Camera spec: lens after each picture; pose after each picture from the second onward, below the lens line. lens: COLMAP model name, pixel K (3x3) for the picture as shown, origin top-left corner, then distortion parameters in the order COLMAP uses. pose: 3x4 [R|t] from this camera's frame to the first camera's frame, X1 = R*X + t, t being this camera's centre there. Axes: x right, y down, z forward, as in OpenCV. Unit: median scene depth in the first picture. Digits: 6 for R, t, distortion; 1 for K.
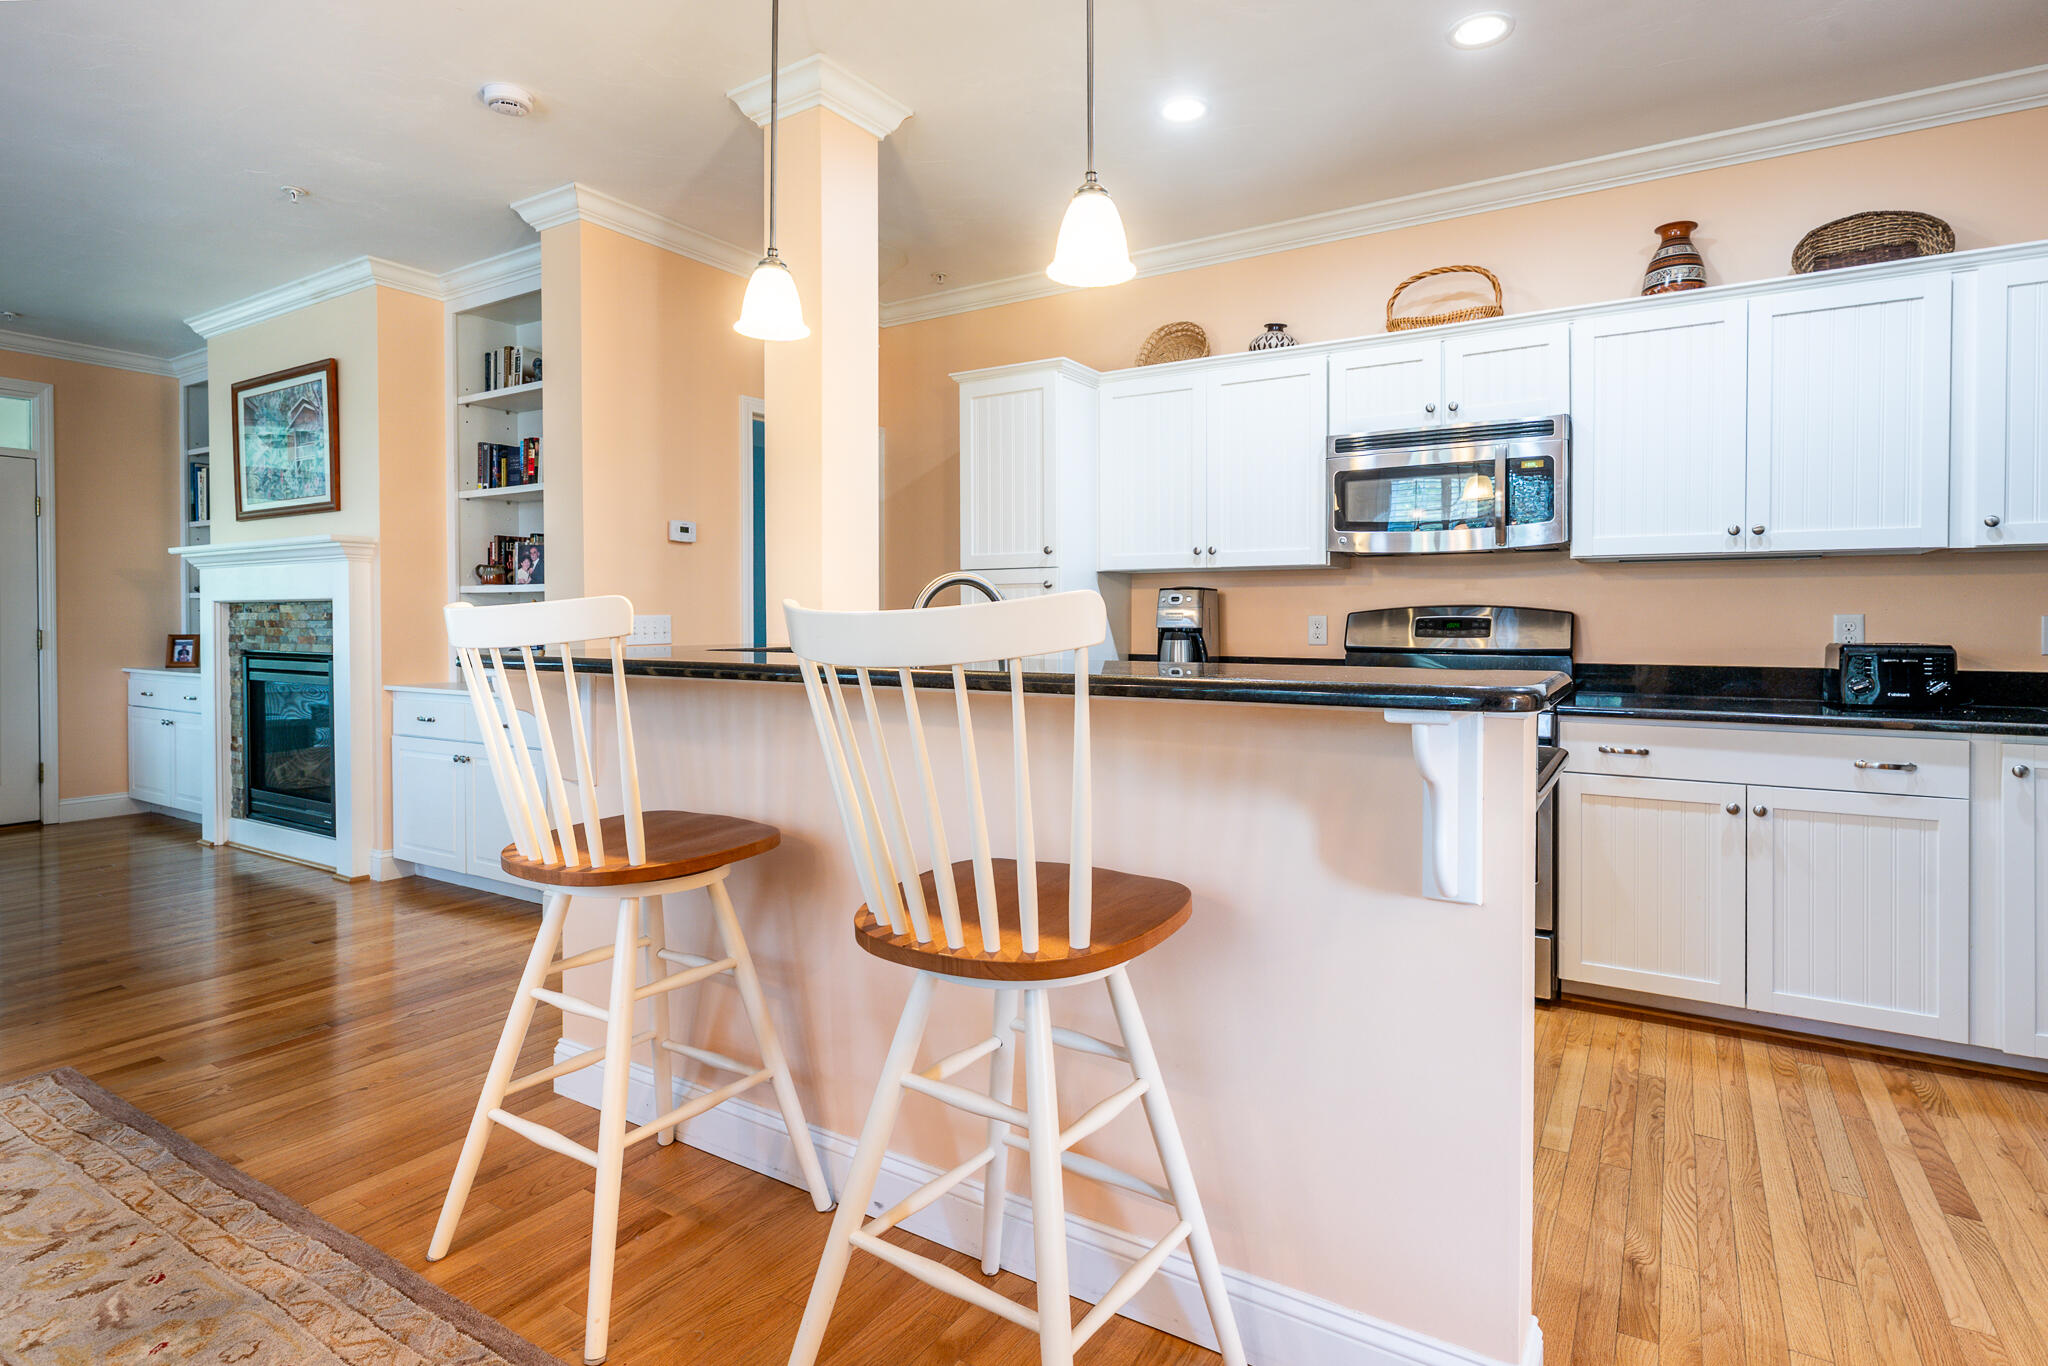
lens RADIAL K [[1076.5, 0, 1023.6], [0, 1076.5, 636.1], [0, 0, 1]] dist [0.003764, 0.000173]
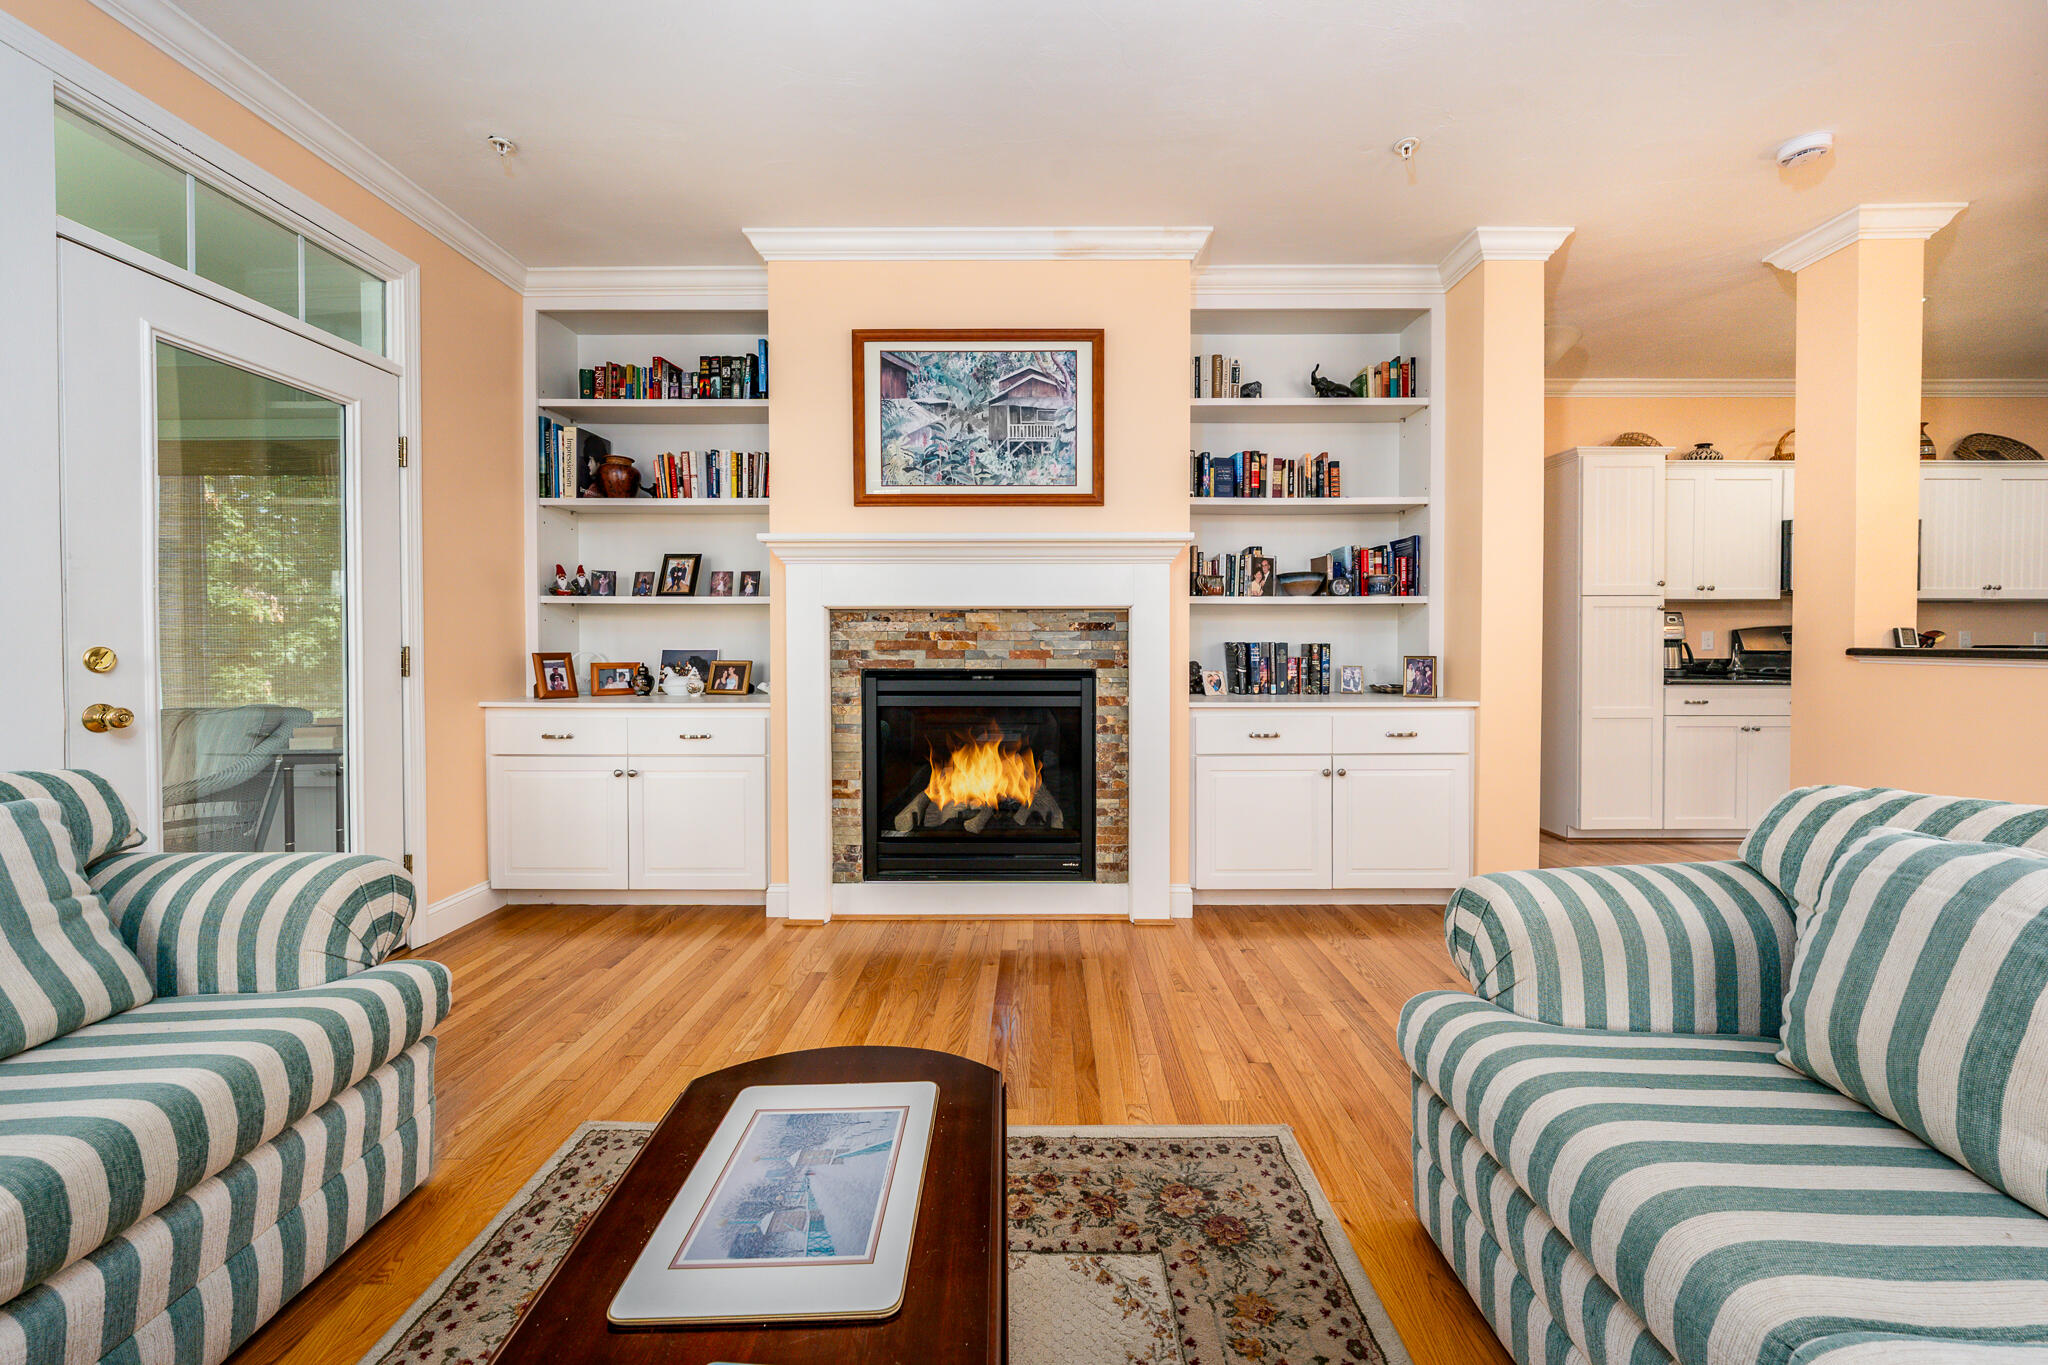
lens RADIAL K [[757.9, 0, 1057.6], [0, 757.9, 653.3], [0, 0, 1]] dist [-0.000449, -0.000167]
pose [[0.841977, -0.009263, 0.539434, -1.264532], [0.009541, 0.999952, 0.002278, 0.001911], [-0.539429, 0.003228, 0.842025, 0.638618]]
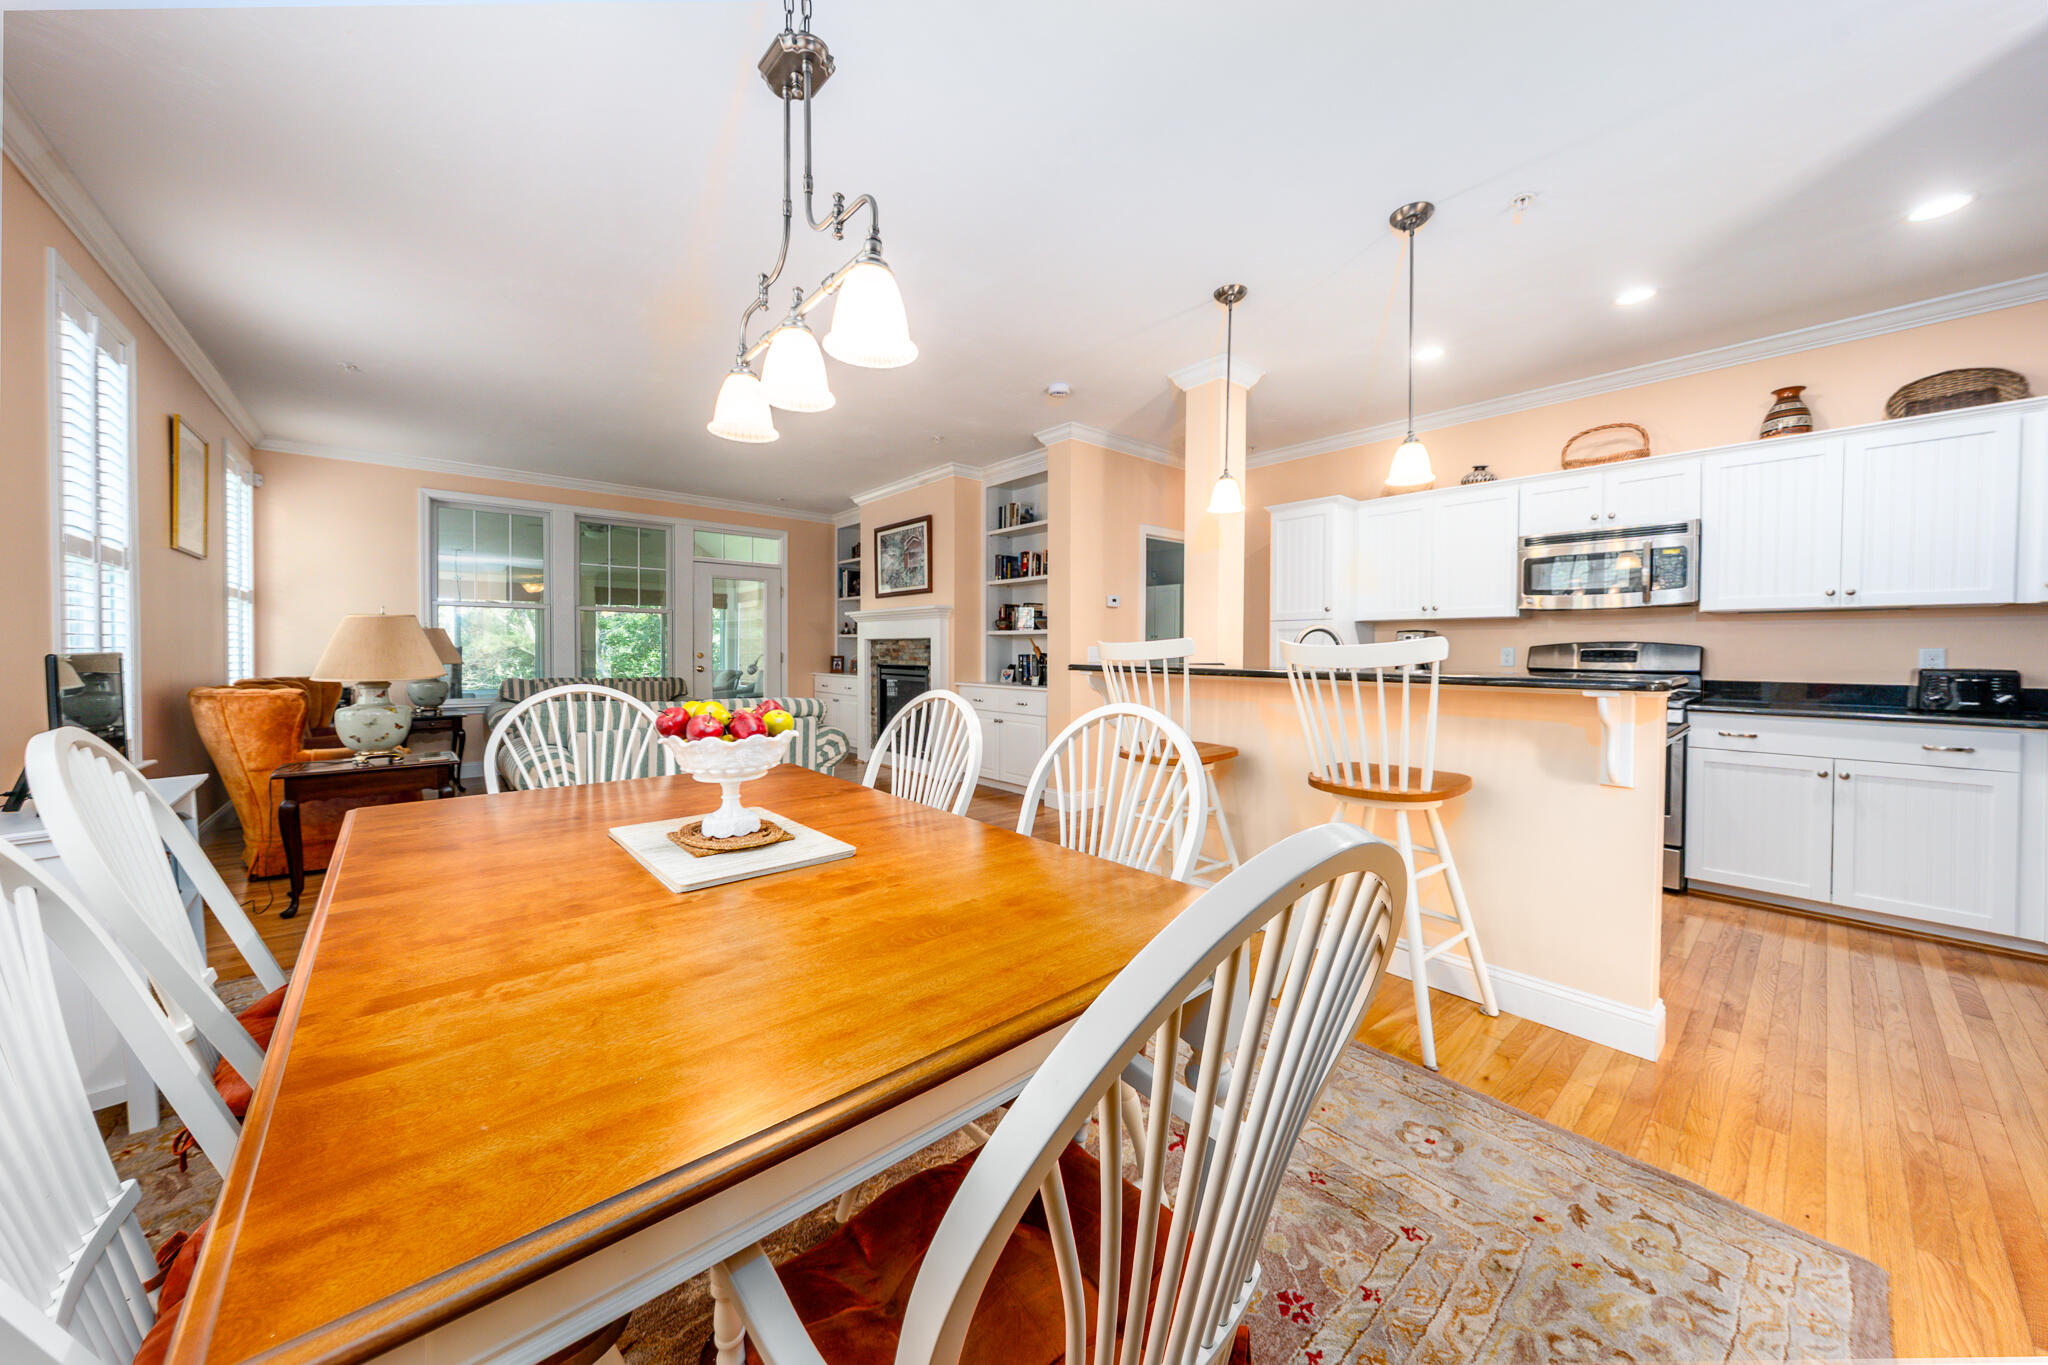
lens RADIAL K [[715.4, 0, 1037.2], [0, 715.4, 665.8], [0, 0, 1]] dist [-0.000534, 0.000426]
pose [[0.959230, 0.010275, -0.282441, -0.106756], [-0.008237, 0.999931, 0.008403, 0.004394], [0.282508, -0.005734, 0.959248, -0.238234]]
